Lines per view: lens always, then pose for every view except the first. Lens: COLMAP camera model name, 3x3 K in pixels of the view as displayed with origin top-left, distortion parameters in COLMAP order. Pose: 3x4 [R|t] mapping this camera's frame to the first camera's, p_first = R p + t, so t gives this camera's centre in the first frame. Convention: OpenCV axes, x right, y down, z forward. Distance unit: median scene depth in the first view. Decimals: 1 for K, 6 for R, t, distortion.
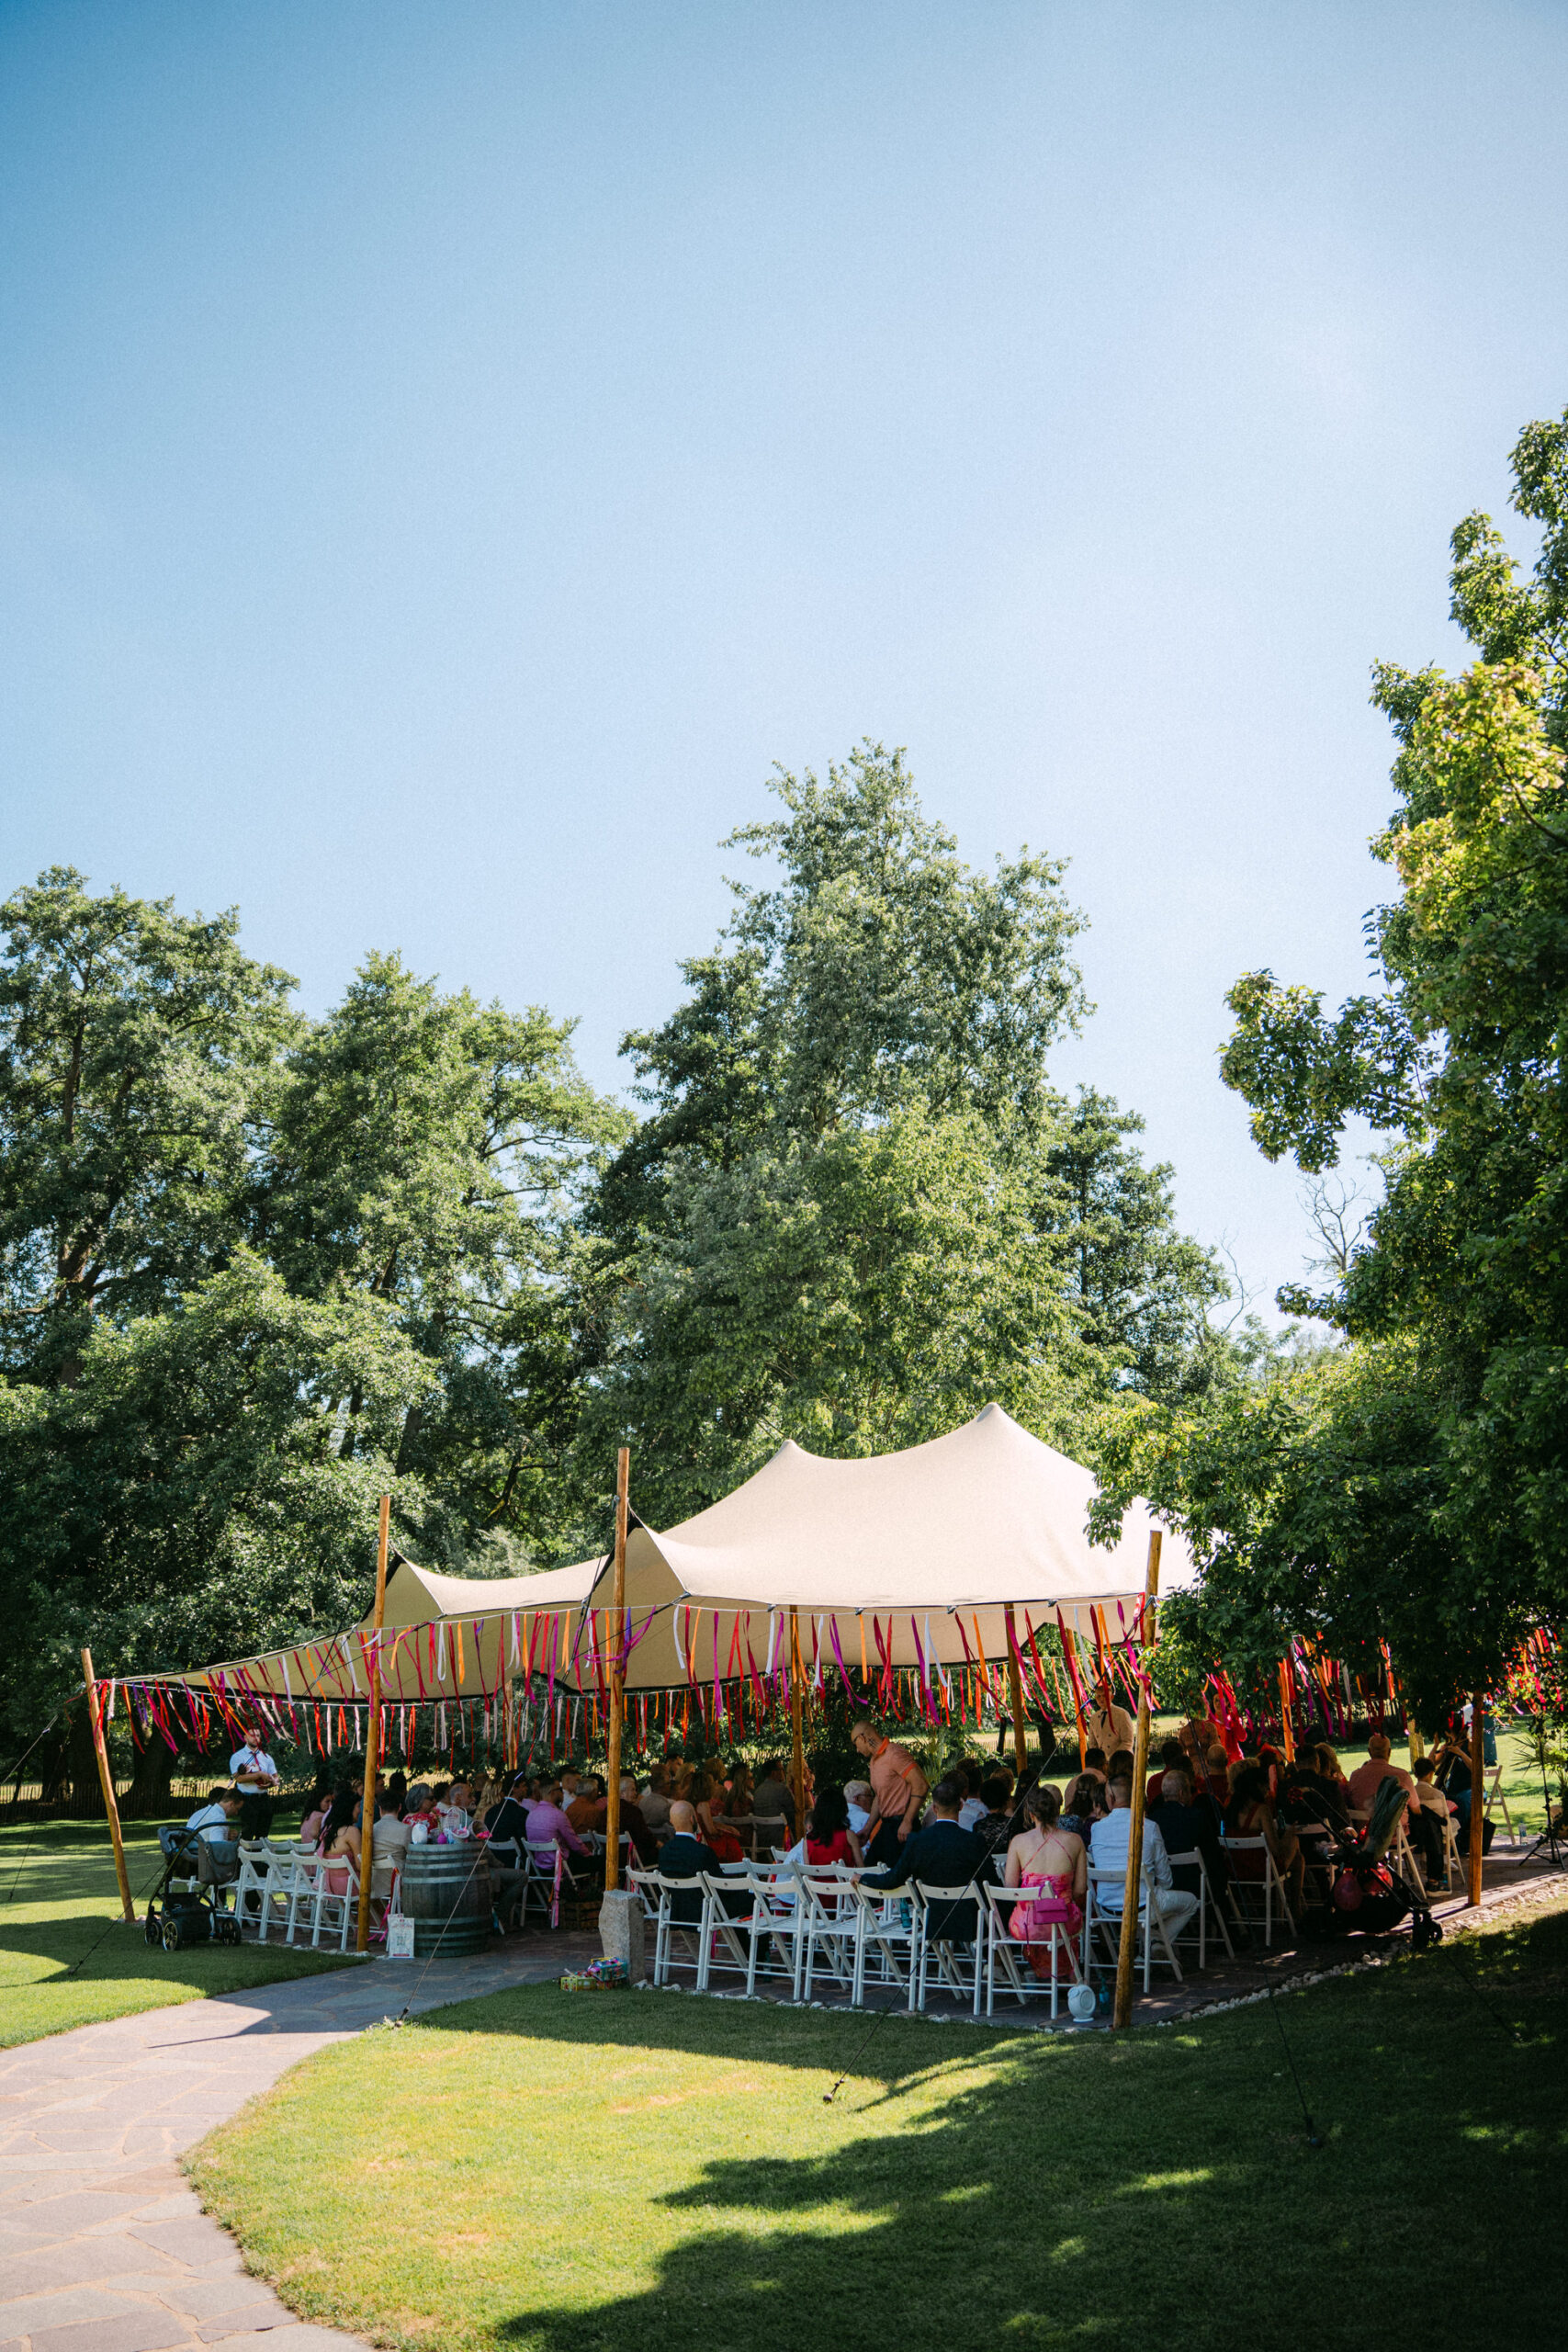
lens RADIAL K [[1787.0, 0, 784.0], [0, 1787.0, 1176.0], [0, 0, 1]] dist [-0.132903, 0.010055]
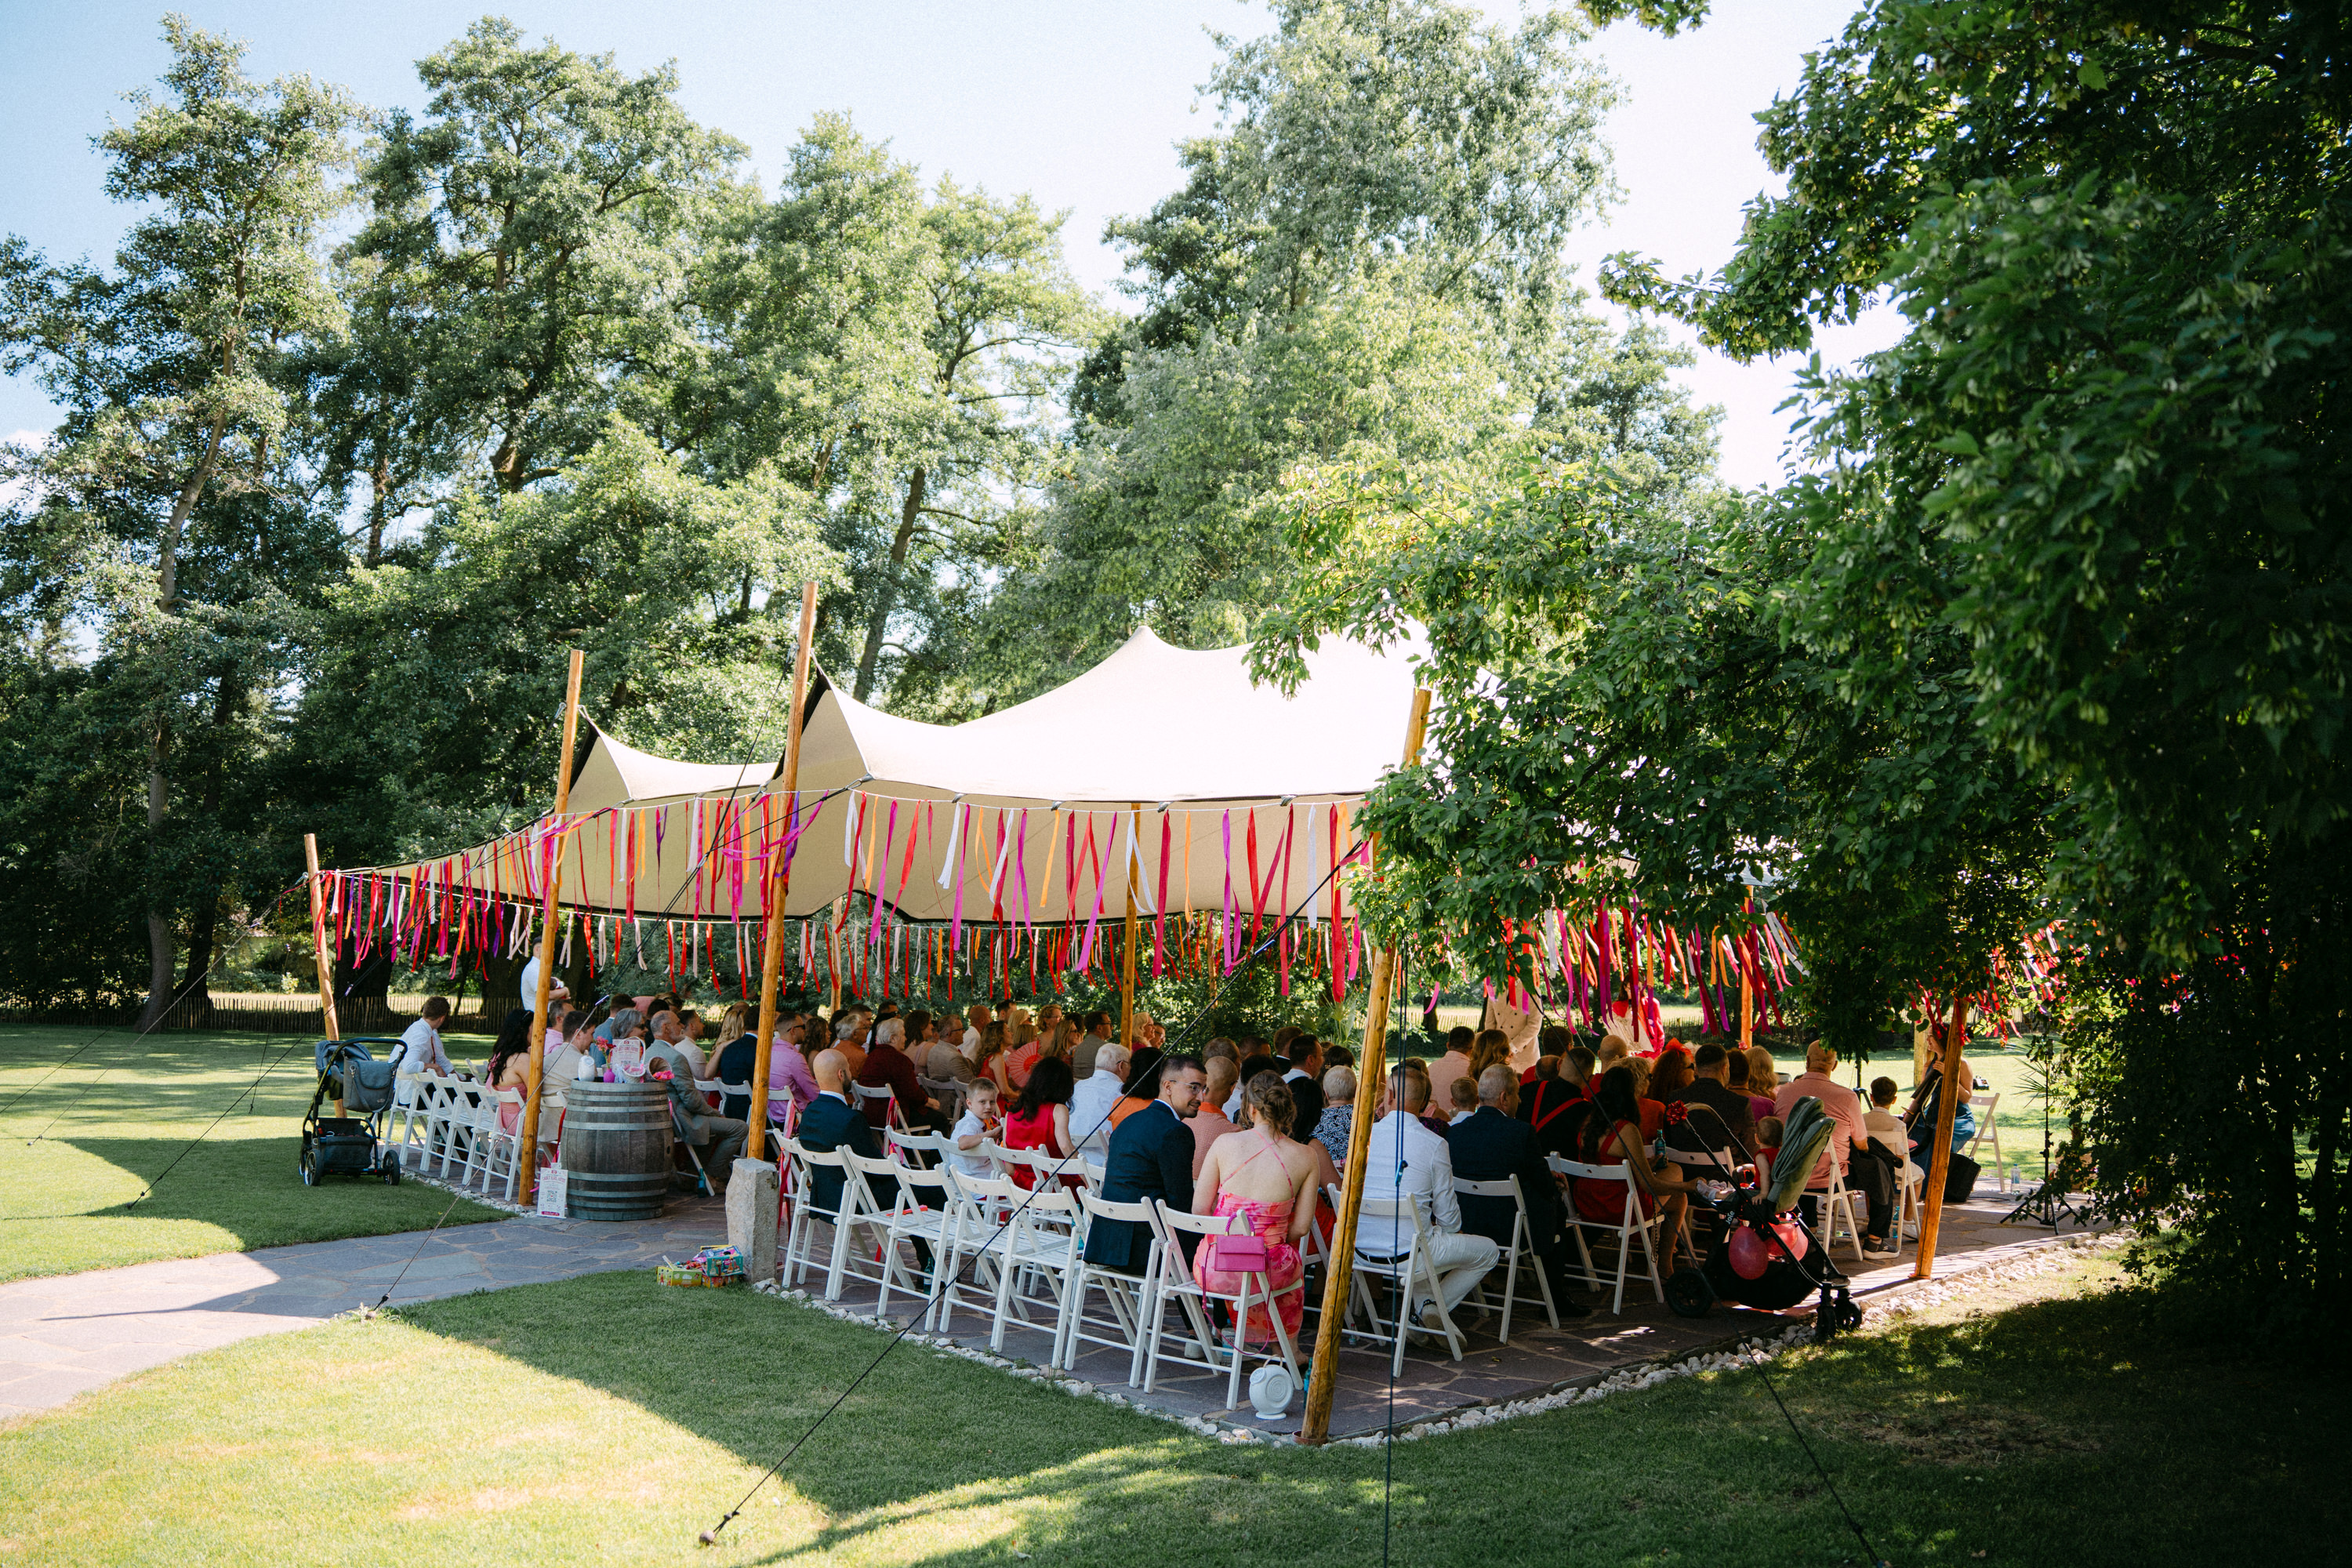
lens RADIAL K [[1787.2, 0, 1189.7], [0, 1787.2, 755.0], [0, 0, 1]] dist [-0.132903, 0.010055]
pose [[0.994746, 0.057101, -0.084975, 0.054563], [-0.041311, 0.983315, 0.177157, 0.033827], [0.093673, -0.172715, 0.980507, 0.108776]]
